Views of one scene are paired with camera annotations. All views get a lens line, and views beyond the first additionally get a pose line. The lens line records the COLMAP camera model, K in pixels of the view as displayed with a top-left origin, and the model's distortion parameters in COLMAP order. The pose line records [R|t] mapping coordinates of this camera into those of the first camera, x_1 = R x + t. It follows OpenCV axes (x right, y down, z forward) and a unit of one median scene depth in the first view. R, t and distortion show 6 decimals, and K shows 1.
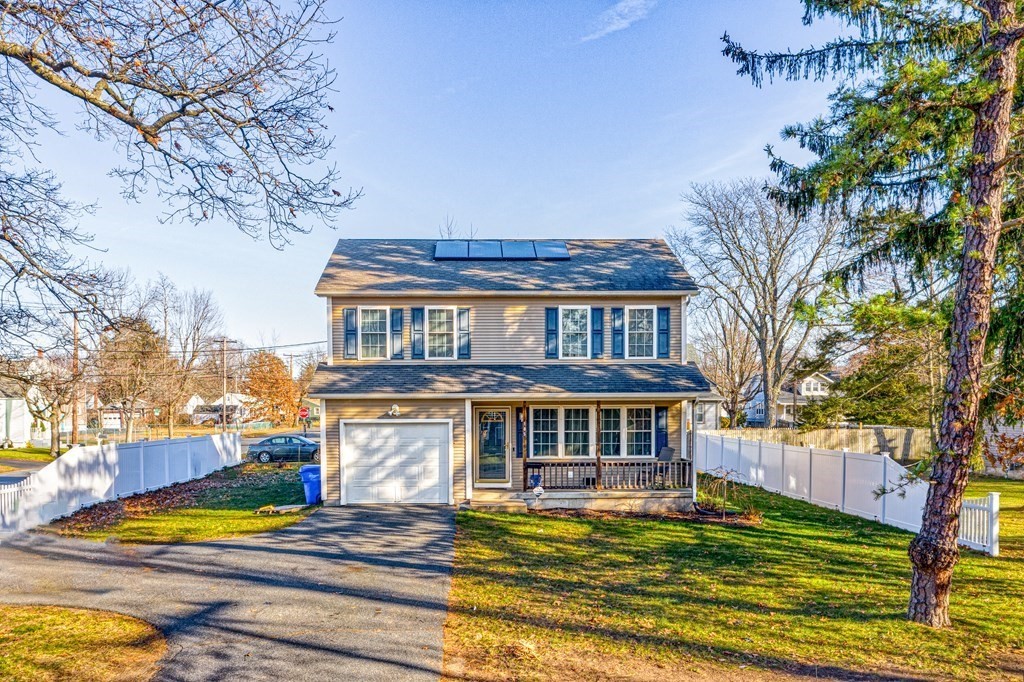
lens RADIAL K [[835.7, 0, 511.8], [0, 835.7, 445.4], [0, 0, 1]] dist [-0.002680, -0.001034]
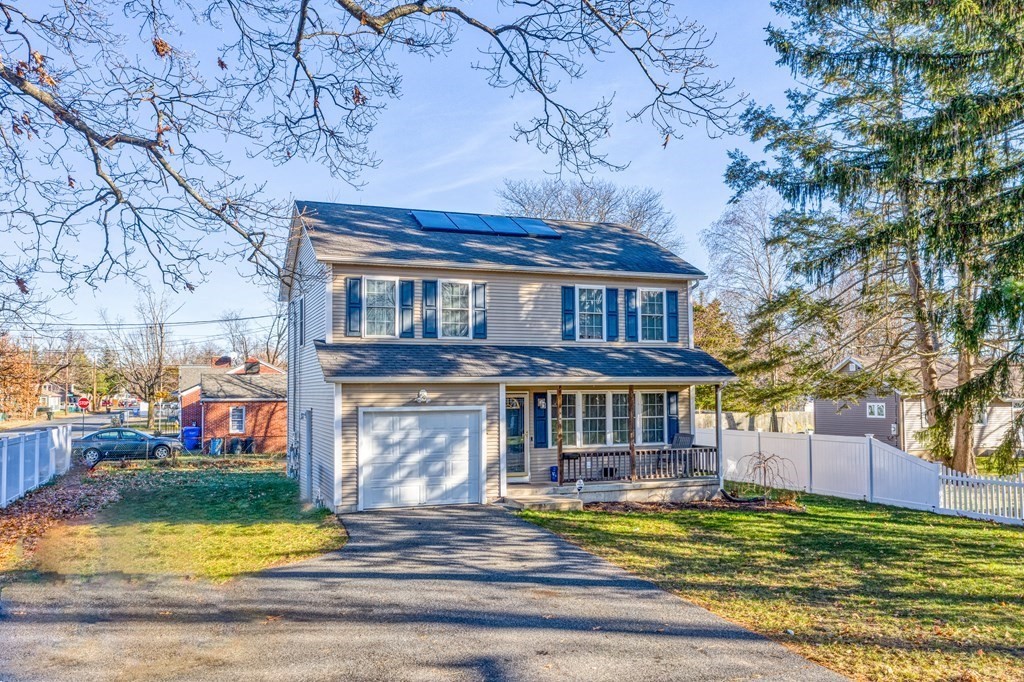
lens RADIAL K [[817.1, 0, 512.0], [0, 817.1, 341.0], [0, 0, 1]] dist [-0.002504, -0.001226]
pose [[0.943643, 0.018309, 0.330459, -0.315332], [0.018619, 0.993951, -0.108239, -0.005396], [-0.330442, 0.108292, 0.937593, 0.165039]]
